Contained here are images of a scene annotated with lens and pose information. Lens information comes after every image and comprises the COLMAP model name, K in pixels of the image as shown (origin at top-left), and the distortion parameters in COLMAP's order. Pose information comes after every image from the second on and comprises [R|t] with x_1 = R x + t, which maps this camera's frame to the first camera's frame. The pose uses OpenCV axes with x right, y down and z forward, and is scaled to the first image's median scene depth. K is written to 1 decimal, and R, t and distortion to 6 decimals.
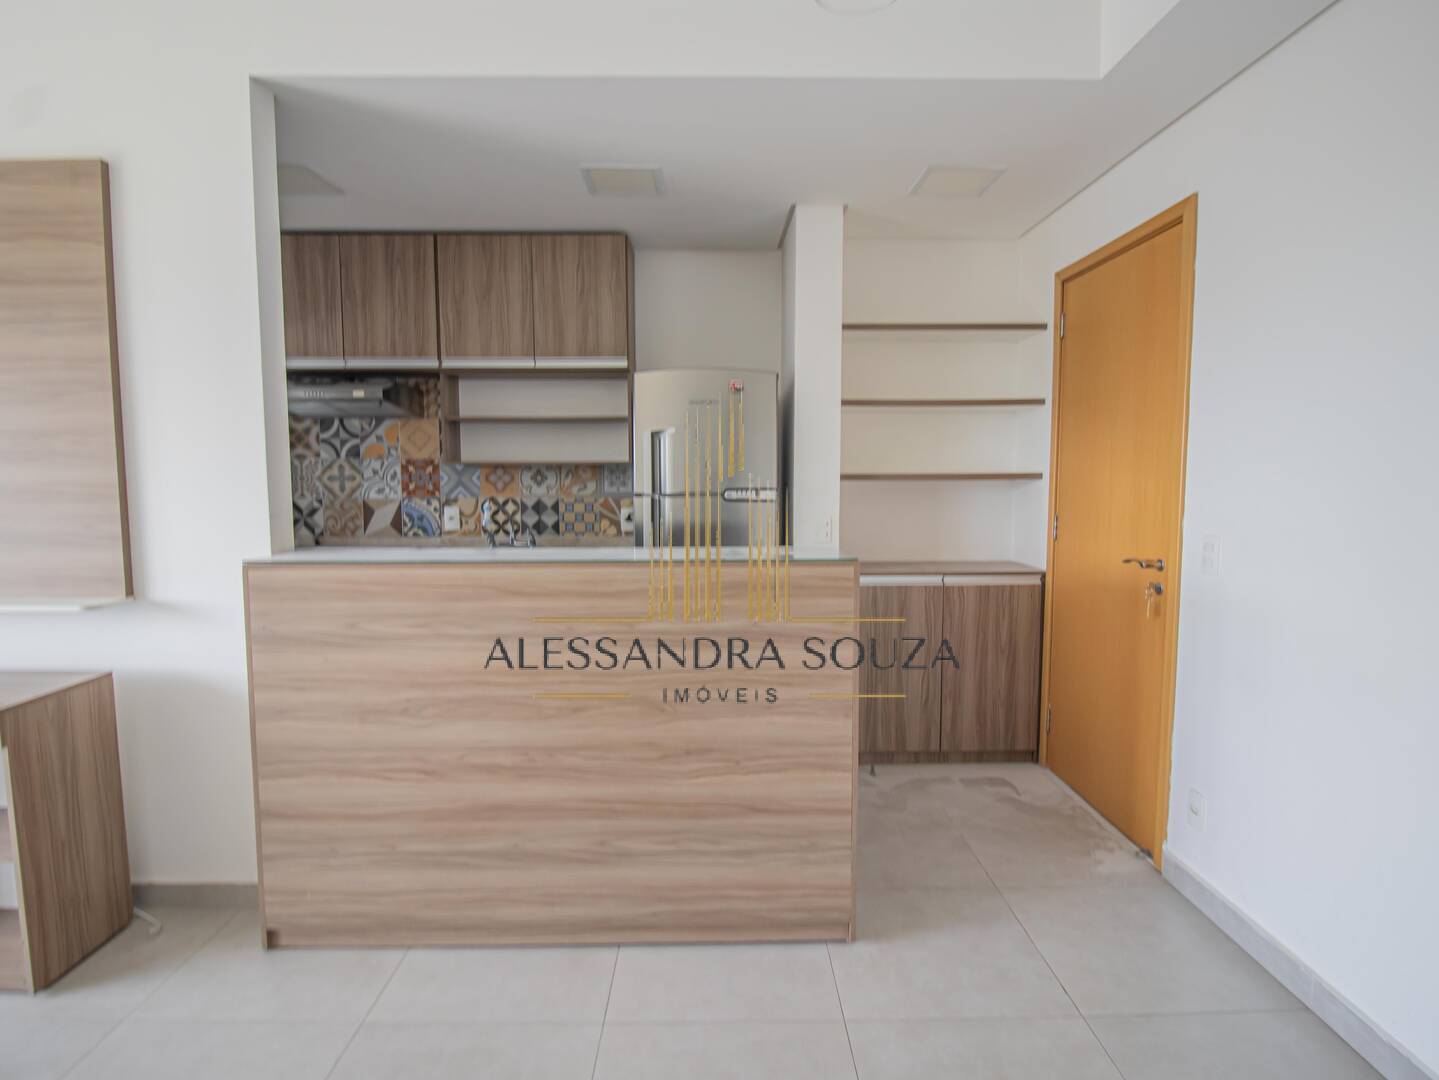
lens RADIAL K [[786.0, 0, 757.8], [0, 786.0, 540.8], [0, 0, 1]] dist [-0.001637, -0.010028]
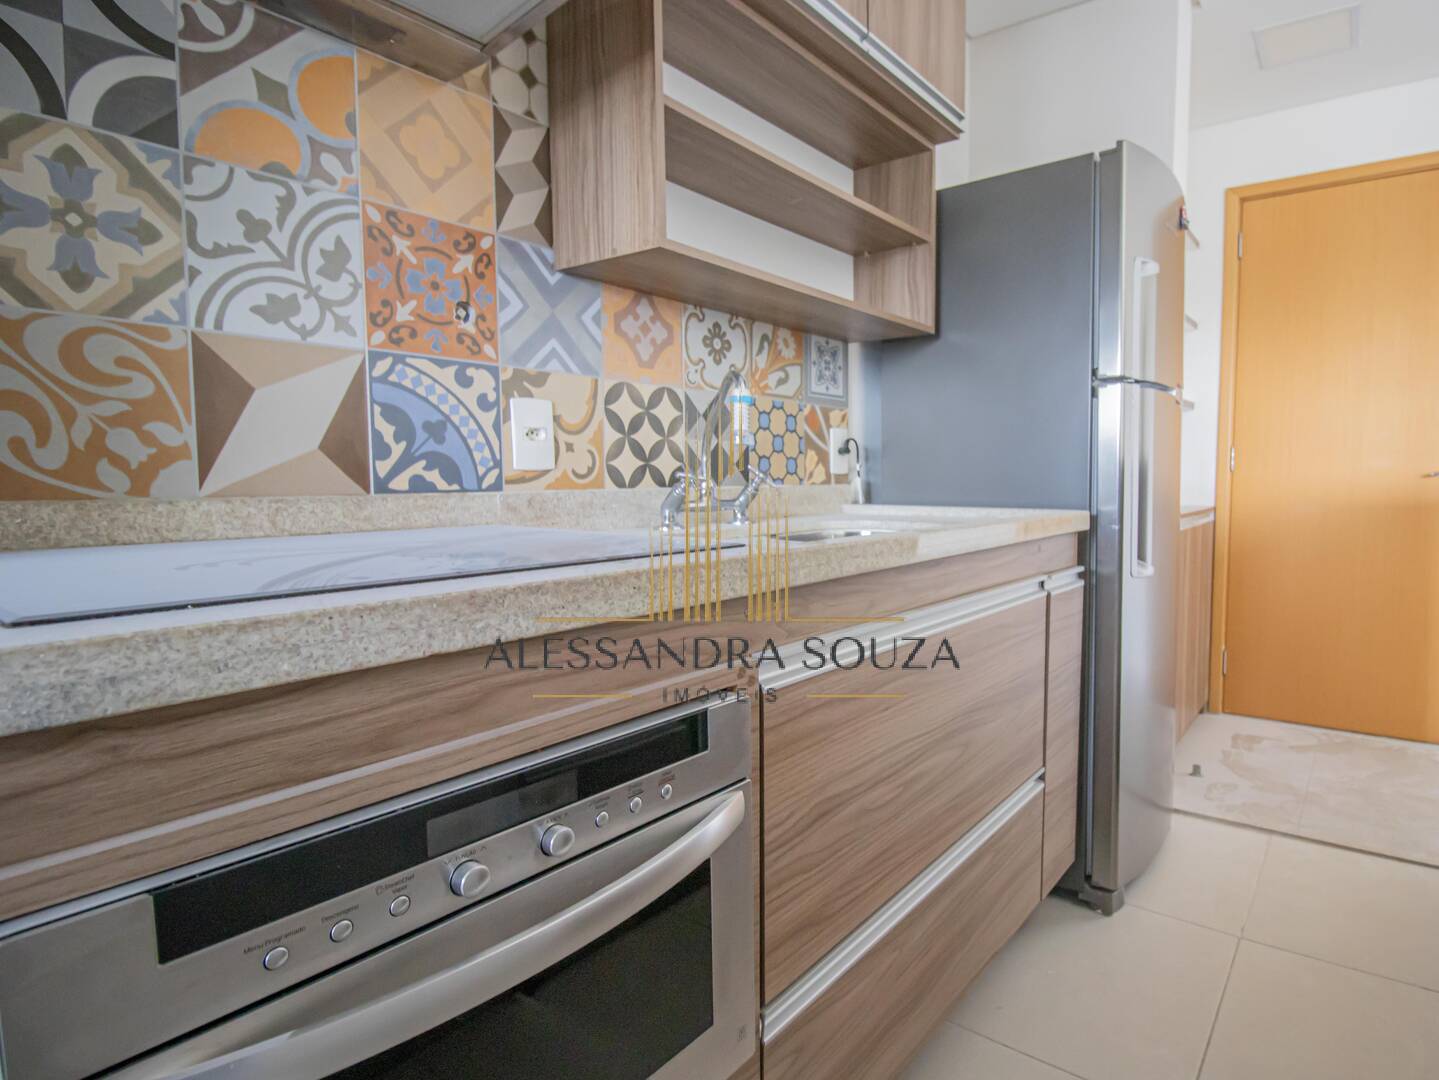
lens RADIAL K [[786.0, 0, 885.9], [0, 786.0, 532.2], [0, 0, 1]] dist [-0.001637, -0.010028]
pose [[0.579228, -0.064792, 0.812587, -0.570455], [0.082401, 0.996384, 0.020710, 0.016644], [-0.810990, 0.054963, 0.582472, 0.702267]]
